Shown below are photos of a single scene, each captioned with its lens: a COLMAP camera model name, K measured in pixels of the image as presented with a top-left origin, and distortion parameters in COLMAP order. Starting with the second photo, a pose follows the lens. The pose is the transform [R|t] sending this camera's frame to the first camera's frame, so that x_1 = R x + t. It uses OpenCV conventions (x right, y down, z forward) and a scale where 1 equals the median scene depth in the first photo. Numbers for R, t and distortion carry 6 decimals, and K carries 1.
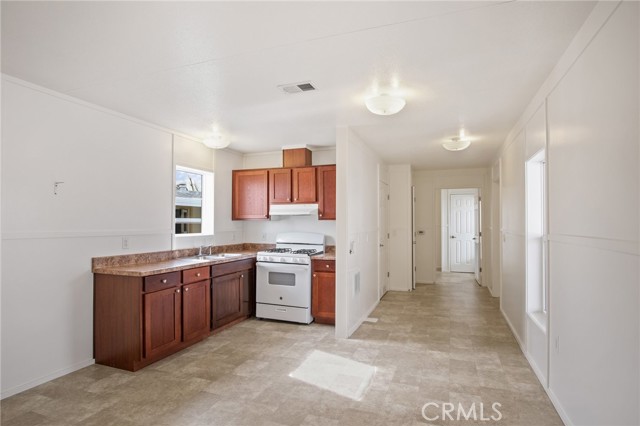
lens RADIAL K [[341.6, 0, 325.0], [0, 341.6, 218.1], [0, 0, 1]] dist [-0.001966, -0.000313]
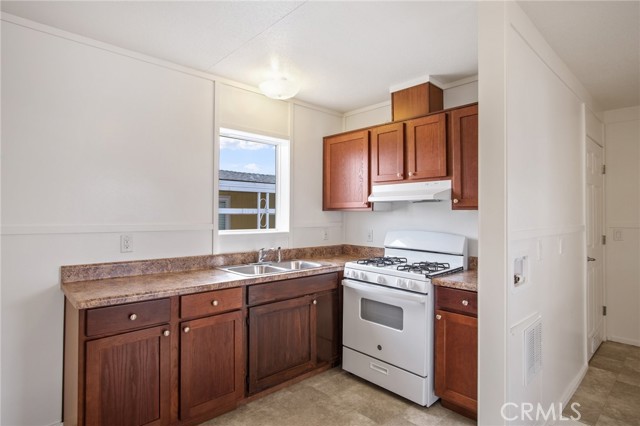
lens RADIAL K [[346.6, 0, 327.8], [0, 346.6, 208.7], [0, 0, 1]] dist [-0.001499, -0.000271]
pose [[0.896247, -0.002933, -0.443546, 0.048832], [0.000304, 0.999982, -0.005998, 0.007314], [0.443555, 0.005241, 0.896232, 0.435020]]
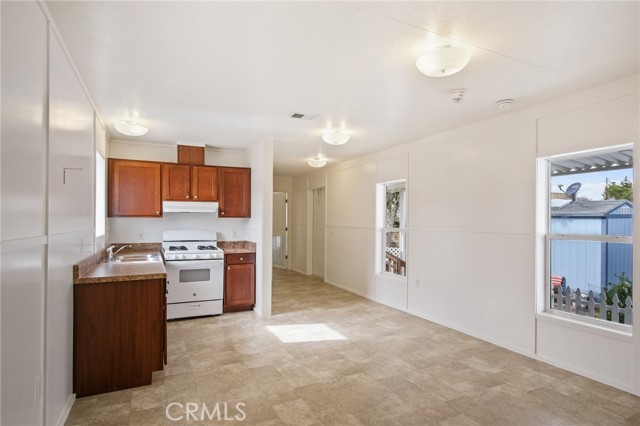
lens RADIAL K [[347.8, 0, 322.0], [0, 347.8, 219.3], [0, 0, 1]] dist [-0.000280, -0.000002]
pose [[0.687362, 0.001229, 0.726314, -0.603934], [-0.010782, 0.999906, 0.008512, -0.001787], [-0.726235, -0.013682, 0.687311, 0.021432]]
